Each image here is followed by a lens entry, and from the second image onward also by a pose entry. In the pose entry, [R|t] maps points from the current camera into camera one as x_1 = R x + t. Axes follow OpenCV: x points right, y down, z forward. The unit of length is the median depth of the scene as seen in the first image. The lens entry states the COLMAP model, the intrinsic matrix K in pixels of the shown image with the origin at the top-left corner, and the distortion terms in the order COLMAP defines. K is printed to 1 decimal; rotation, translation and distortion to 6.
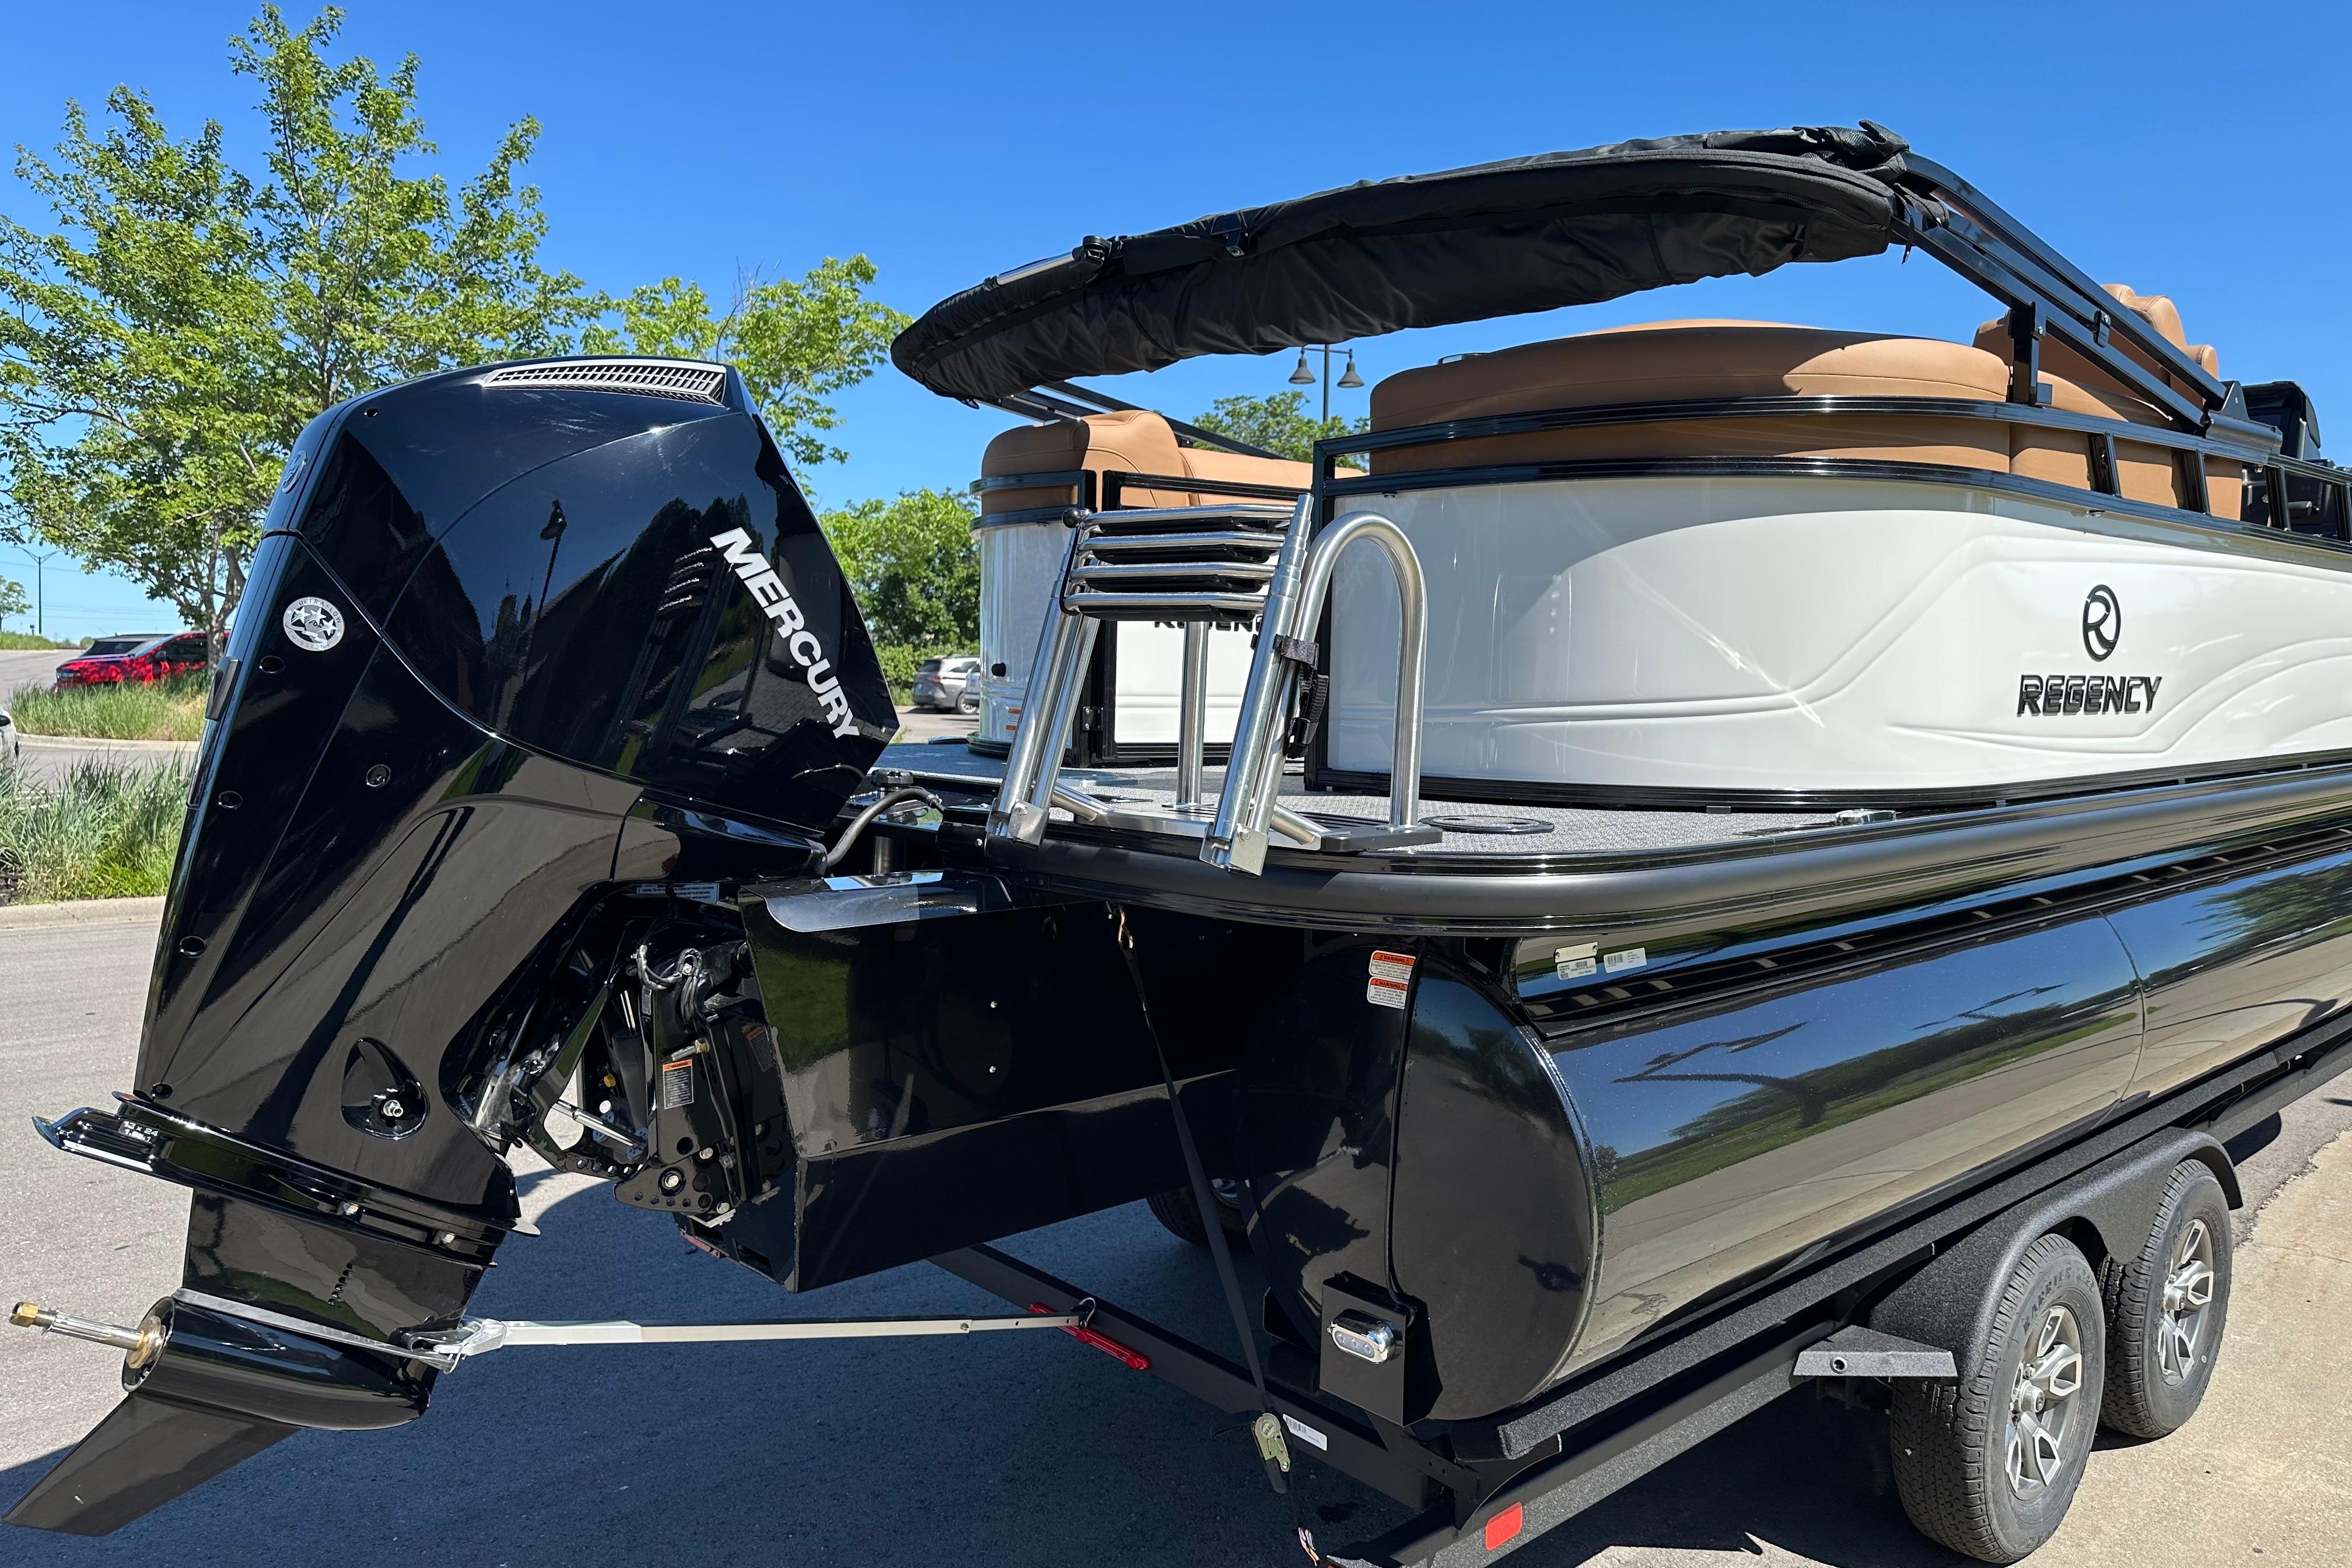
lens RADIAL K [[1707.8, 0, 1176.0], [0, 1707.8, 784.0], [0, 0, 1]] dist [0.141820, -0.280768]
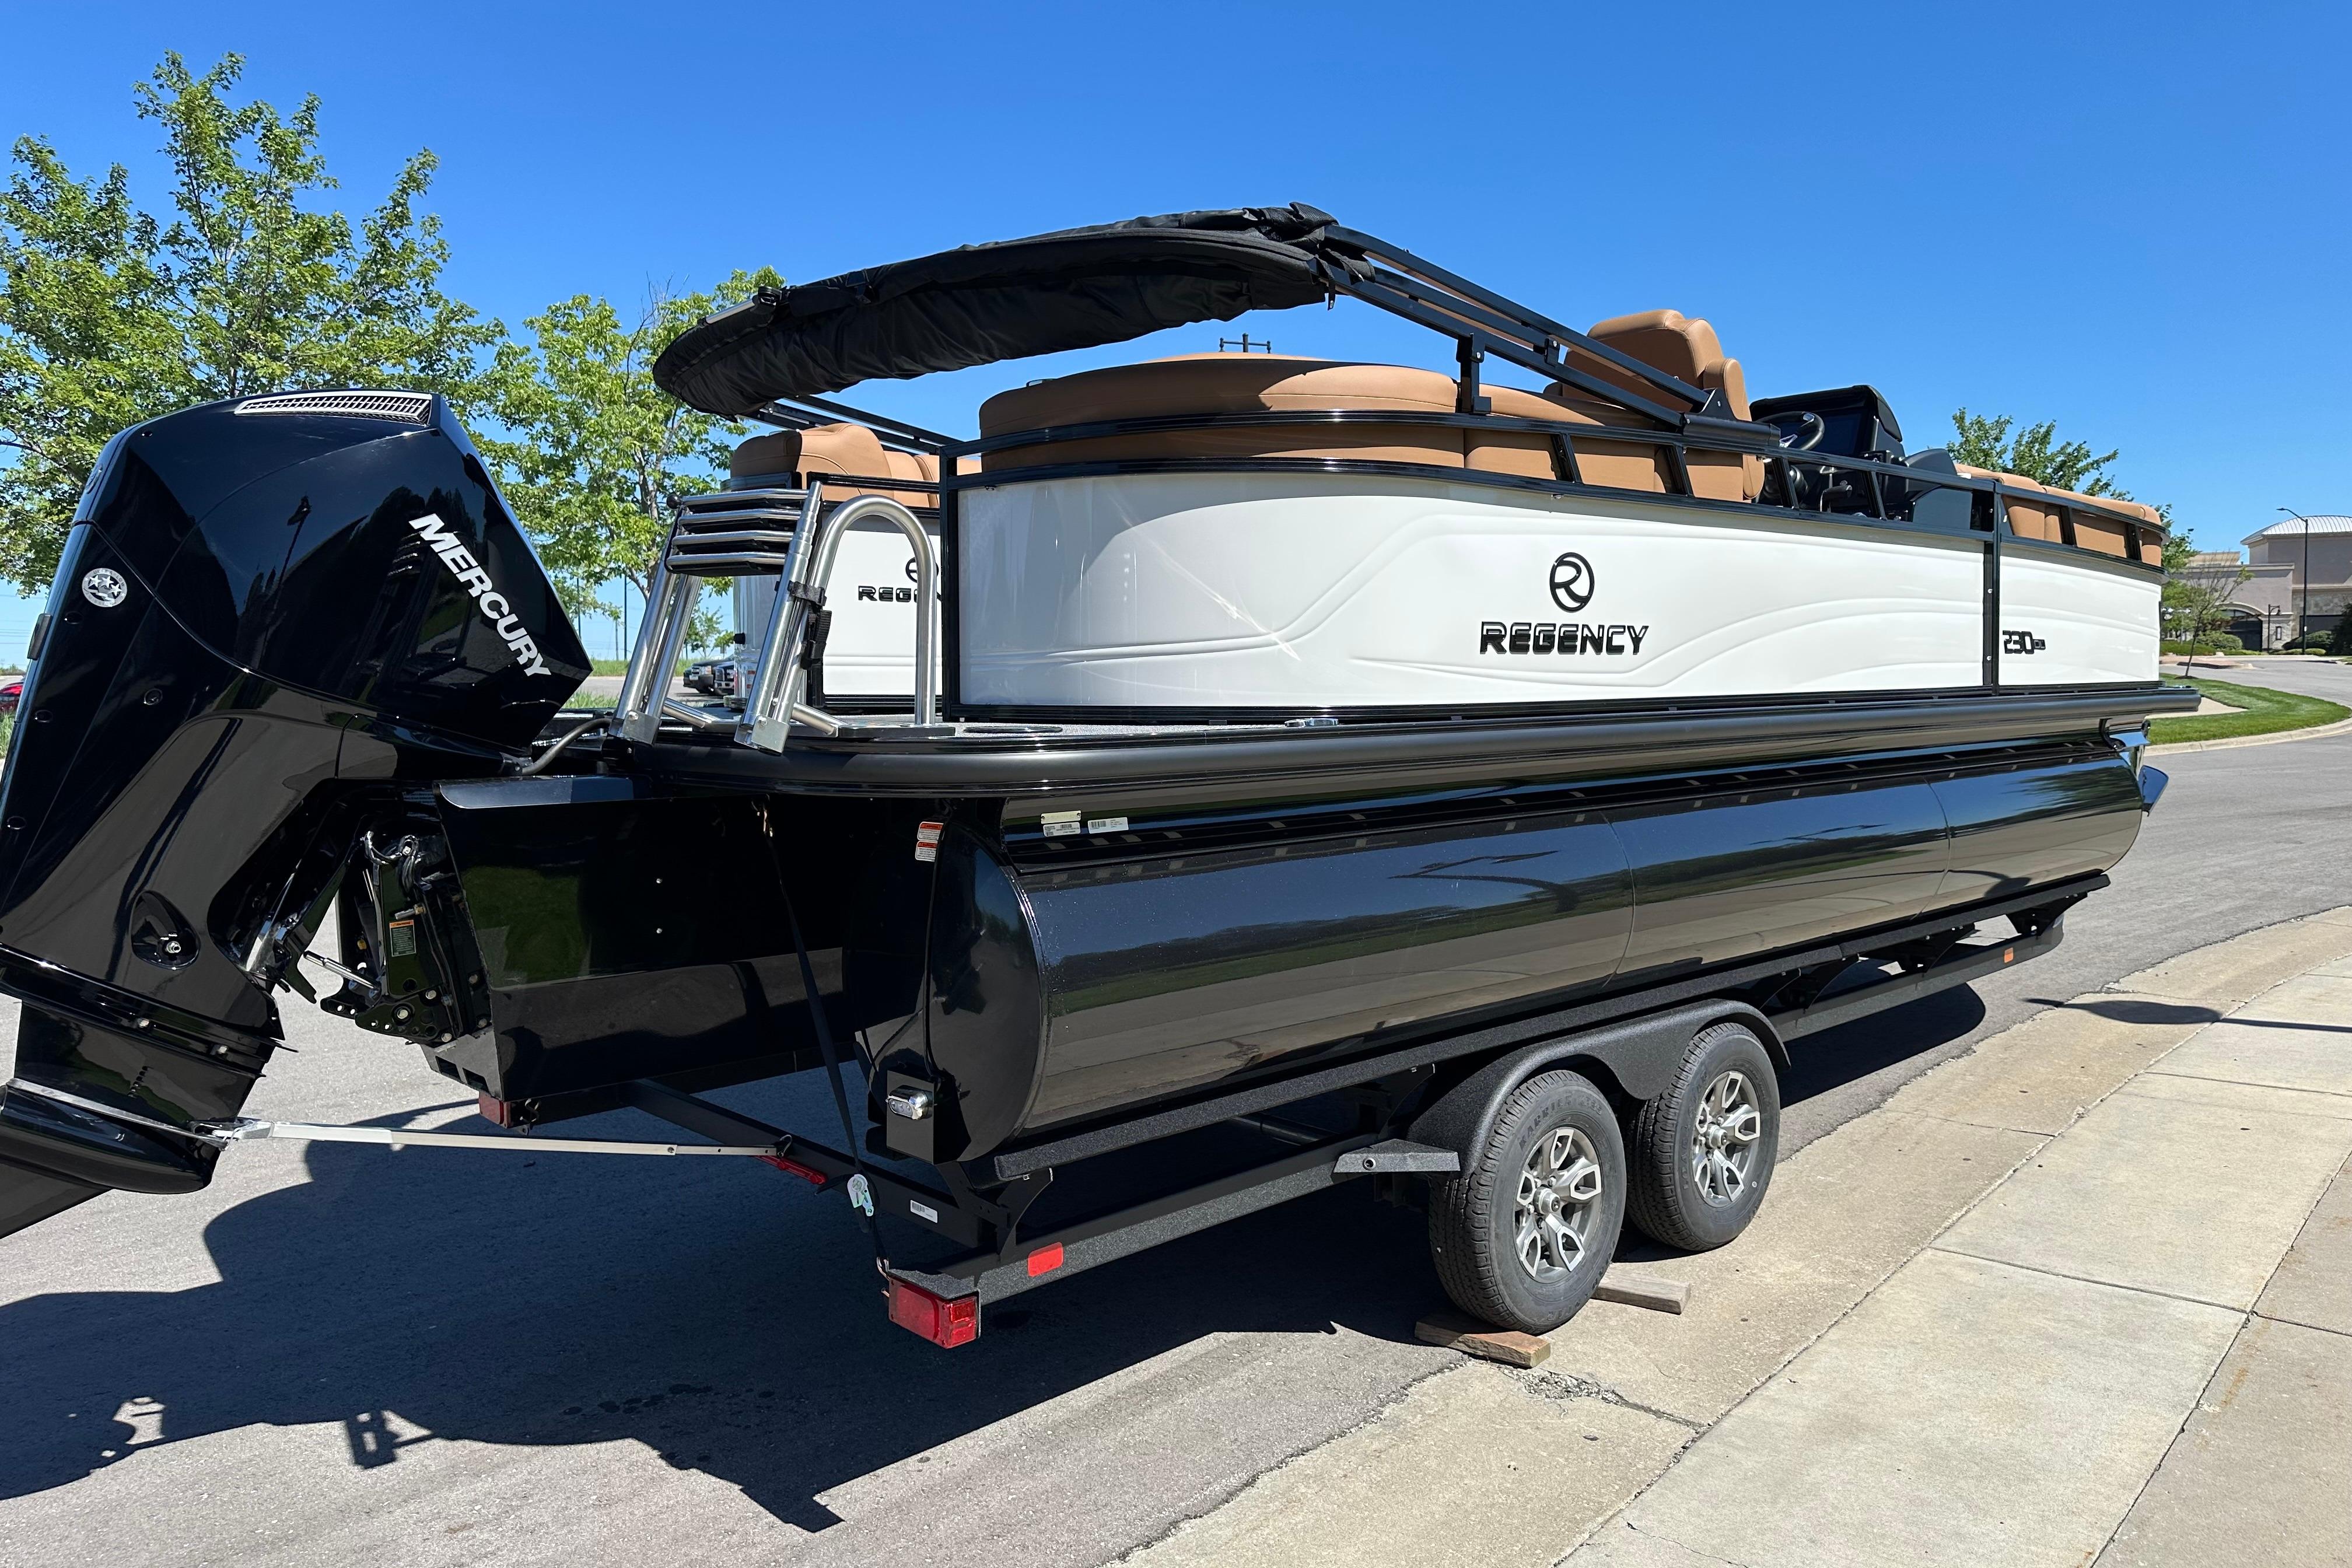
lens RADIAL K [[1749.1, 0, 1211.3], [0, 1749.1, 781.9], [0, 0, 1]] dist [0.123001, -0.203808]
pose [[0.999565, -0.018684, 0.022839, 0.279989], [0.018974, 0.999741, -0.012583, 0.078198], [-0.022598, 0.013011, 0.999660, -0.345415]]
